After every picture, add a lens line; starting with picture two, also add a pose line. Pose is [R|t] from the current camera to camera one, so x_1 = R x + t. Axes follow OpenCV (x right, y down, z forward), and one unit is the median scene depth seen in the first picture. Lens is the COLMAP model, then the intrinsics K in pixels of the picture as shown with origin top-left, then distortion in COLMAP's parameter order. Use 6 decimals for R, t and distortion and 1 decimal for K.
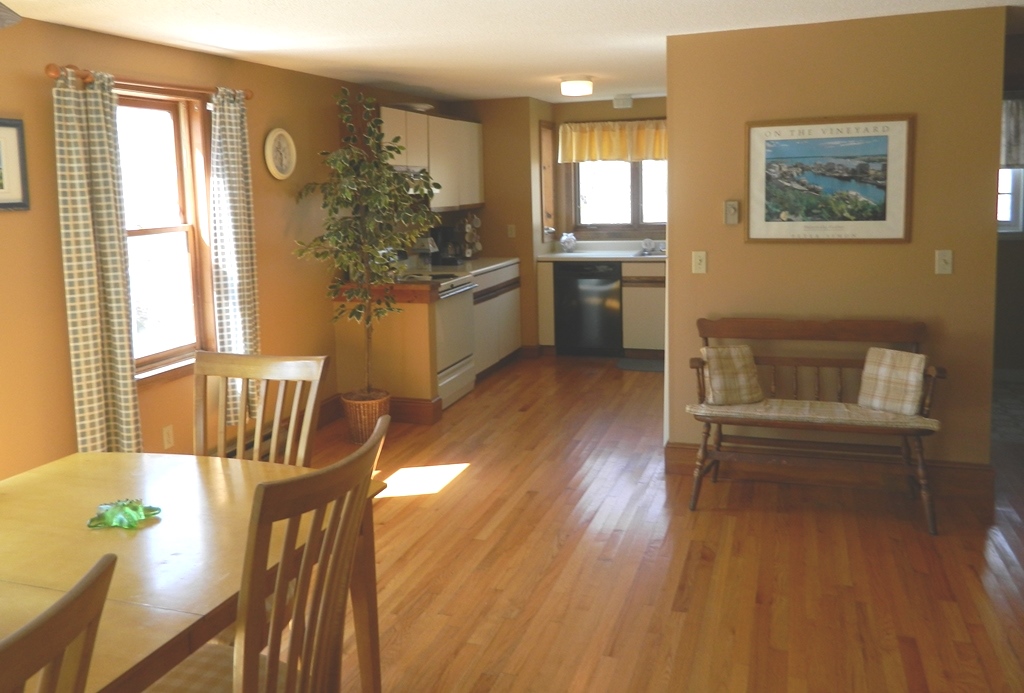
lens RADIAL K [[906.1, 0, 511.6], [0, 906.1, 288.4], [0, 0, 1]] dist [0.005246, -0.000511]
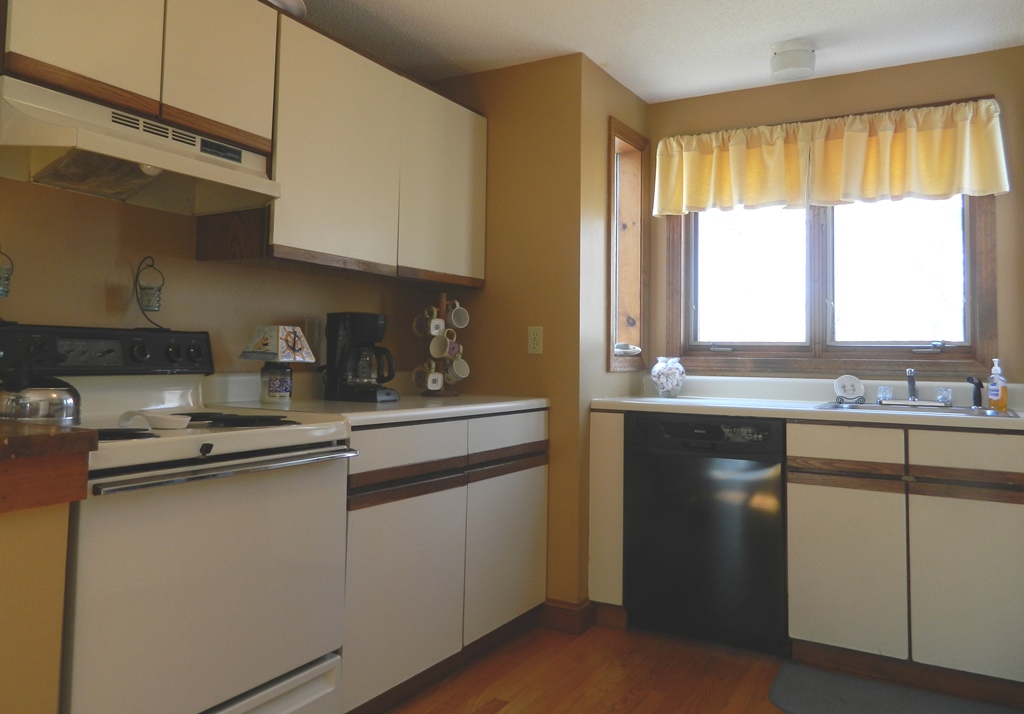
lens RADIAL K [[799.1, 0, 512.2], [0, 799.1, 318.6], [0, 0, 1]] dist [0.047469, -0.000536]
pose [[0.978217, 0.031701, -0.205150, 0.072676], [-0.065690, 0.984756, -0.161060, -0.007685], [0.196917, 0.171028, 0.965388, 0.608697]]
